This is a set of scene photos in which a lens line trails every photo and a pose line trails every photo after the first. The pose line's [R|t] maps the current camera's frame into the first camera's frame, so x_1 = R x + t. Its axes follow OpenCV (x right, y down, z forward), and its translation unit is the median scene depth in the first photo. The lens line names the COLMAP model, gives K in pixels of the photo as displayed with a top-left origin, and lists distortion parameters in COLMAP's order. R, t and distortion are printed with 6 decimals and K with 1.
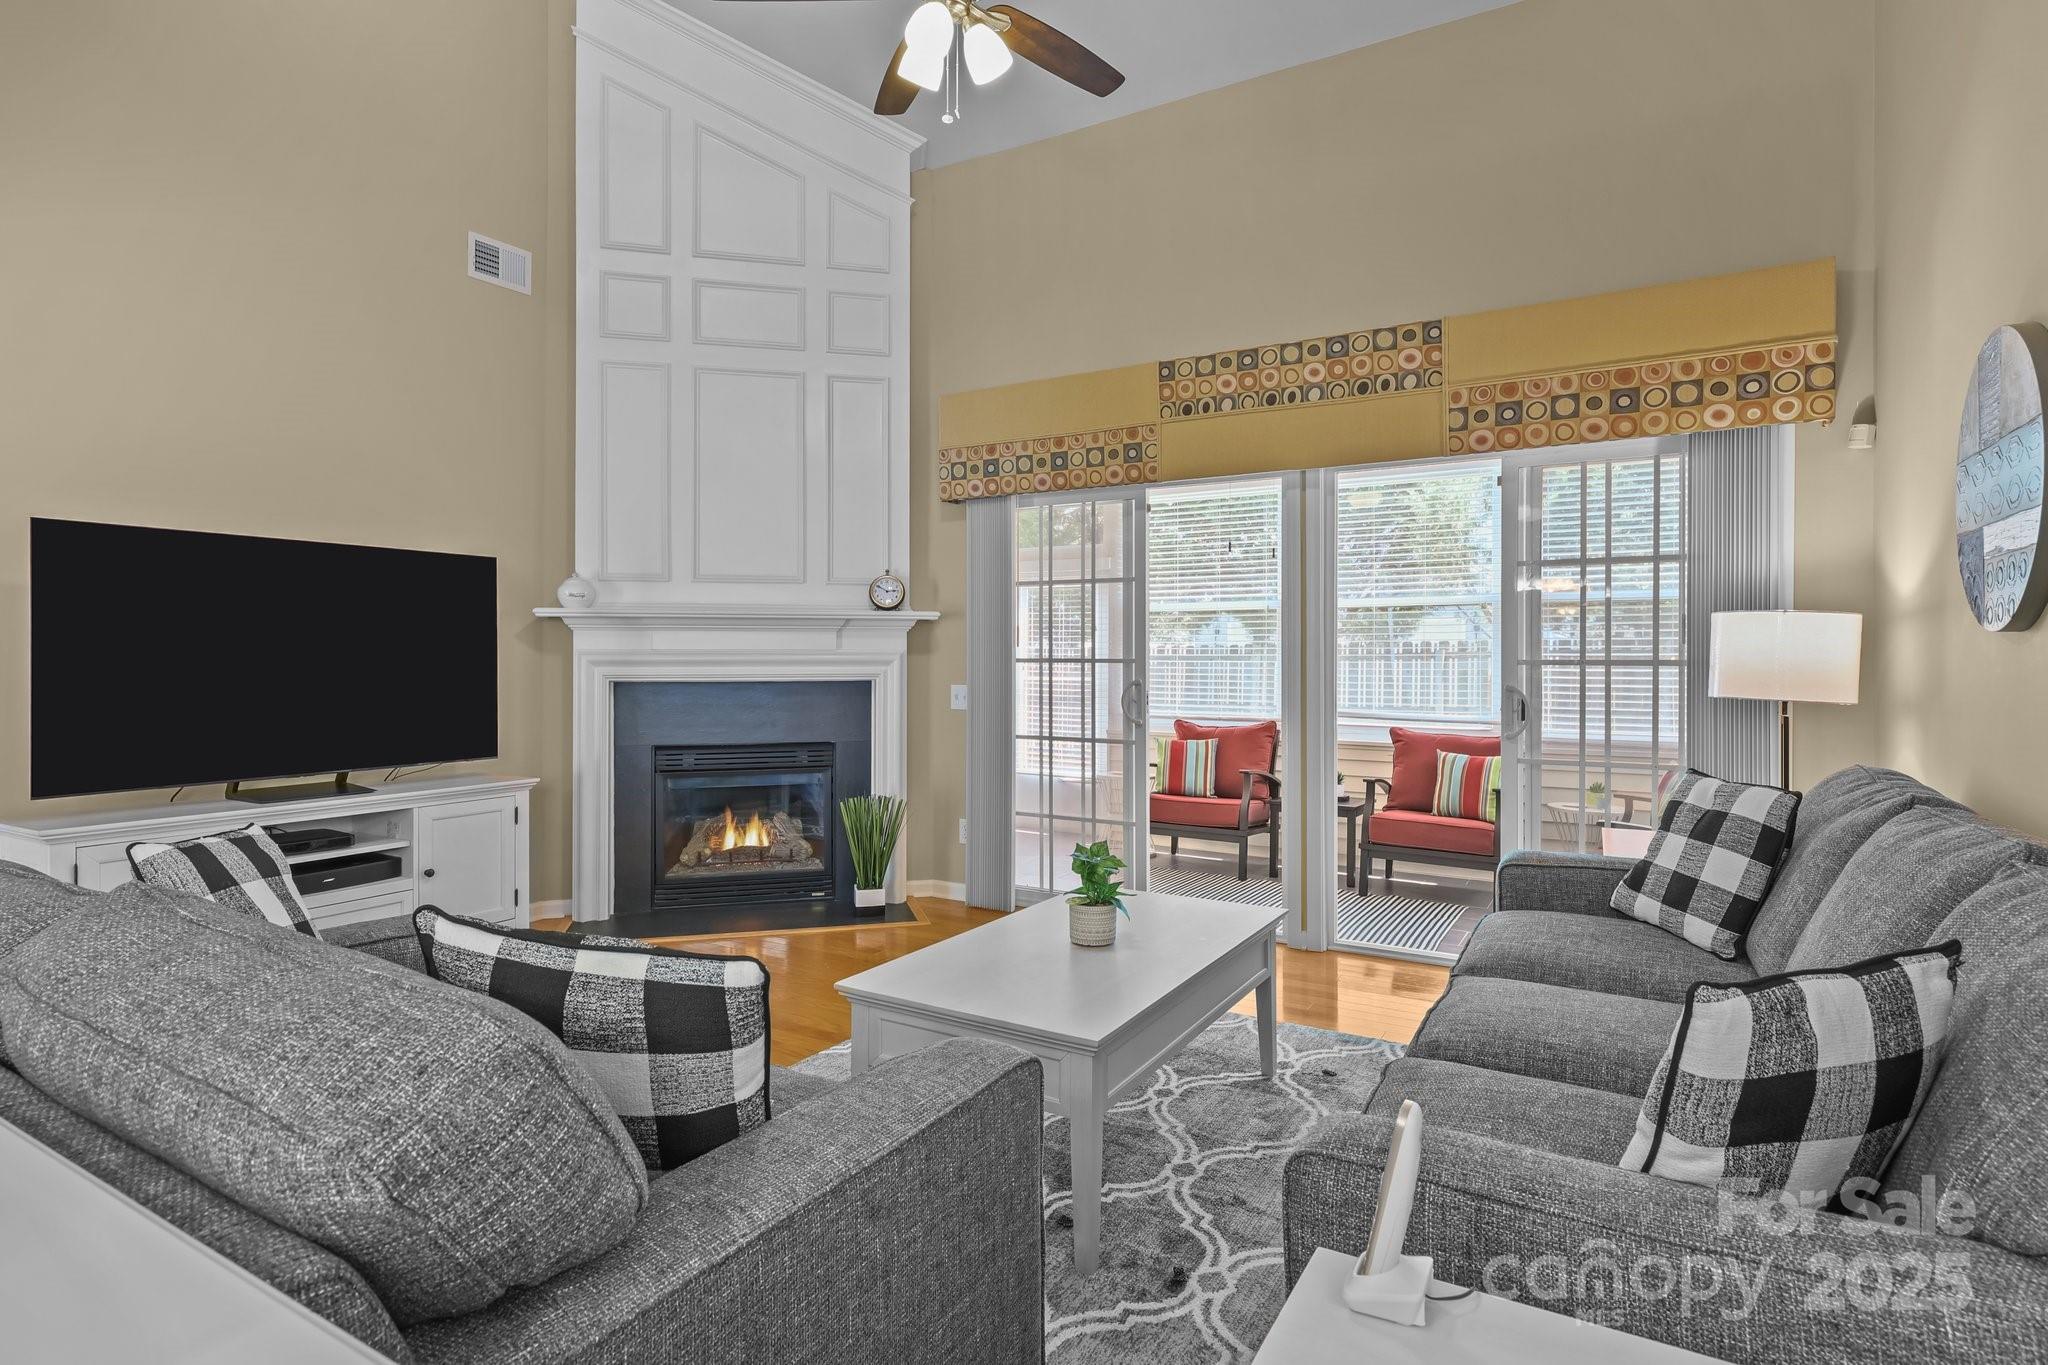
lens RADIAL K [[1045.1, 0, 1022.4], [0, 1045.1, 659.8], [0, 0, 1]] dist [0.000059, -0.000205]
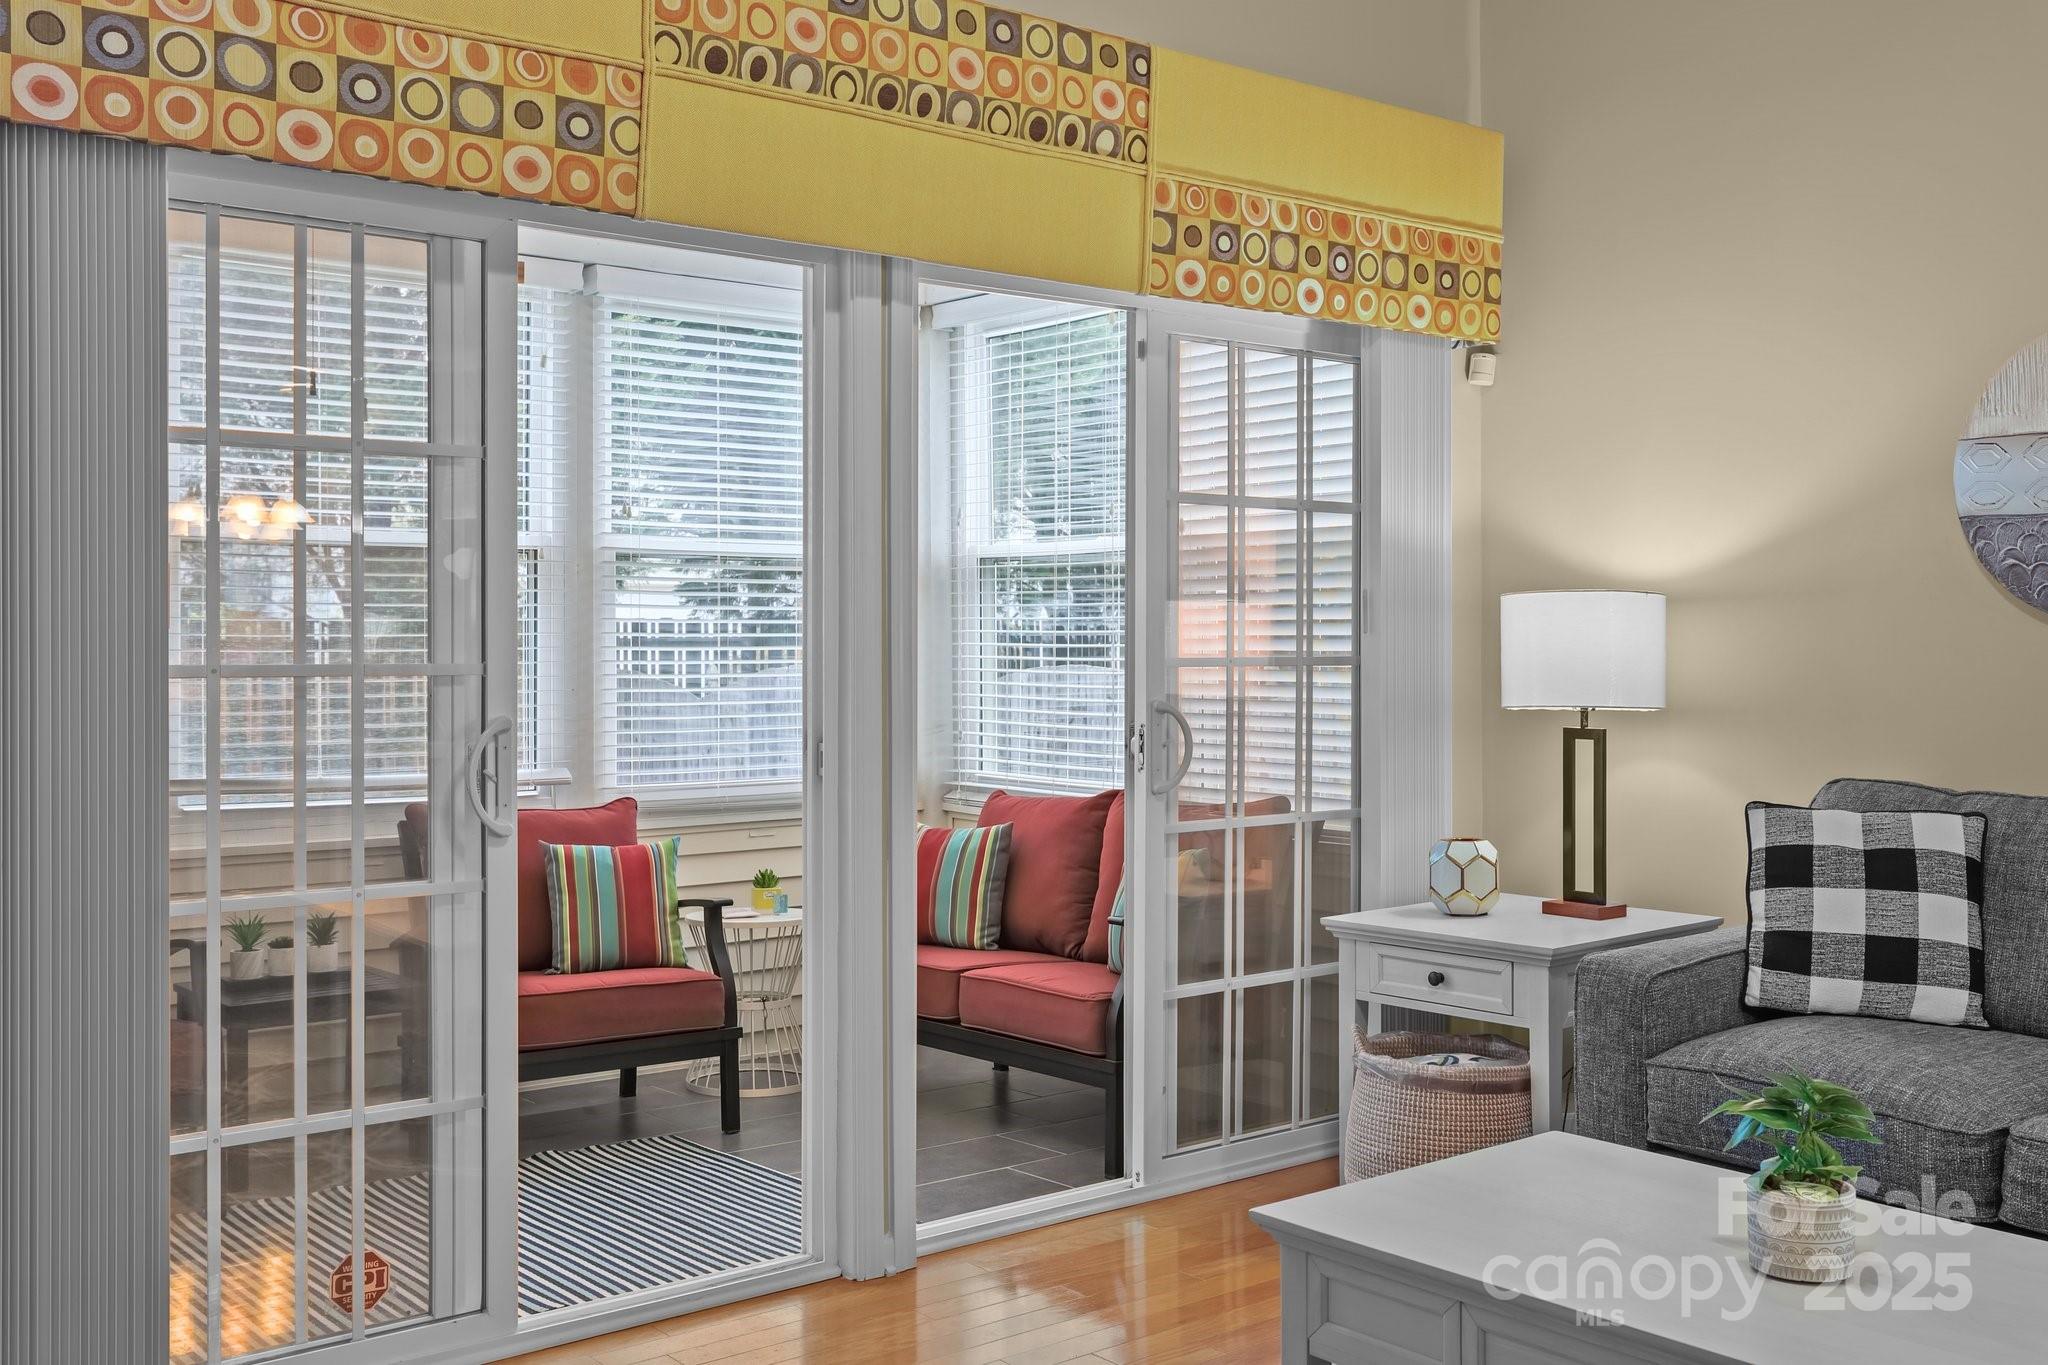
lens RADIAL K [[1946.2, 0, 1015.2], [0, 1946.2, 647.1], [0, 0, 1]] dist [-0.000034, -0.003995]
pose [[0.353531, -0.001861, 0.935421, -0.556660], [0.007276, 0.999973, -0.000760, -0.005643], [-0.935394, 0.007075, 0.353535, 0.660494]]
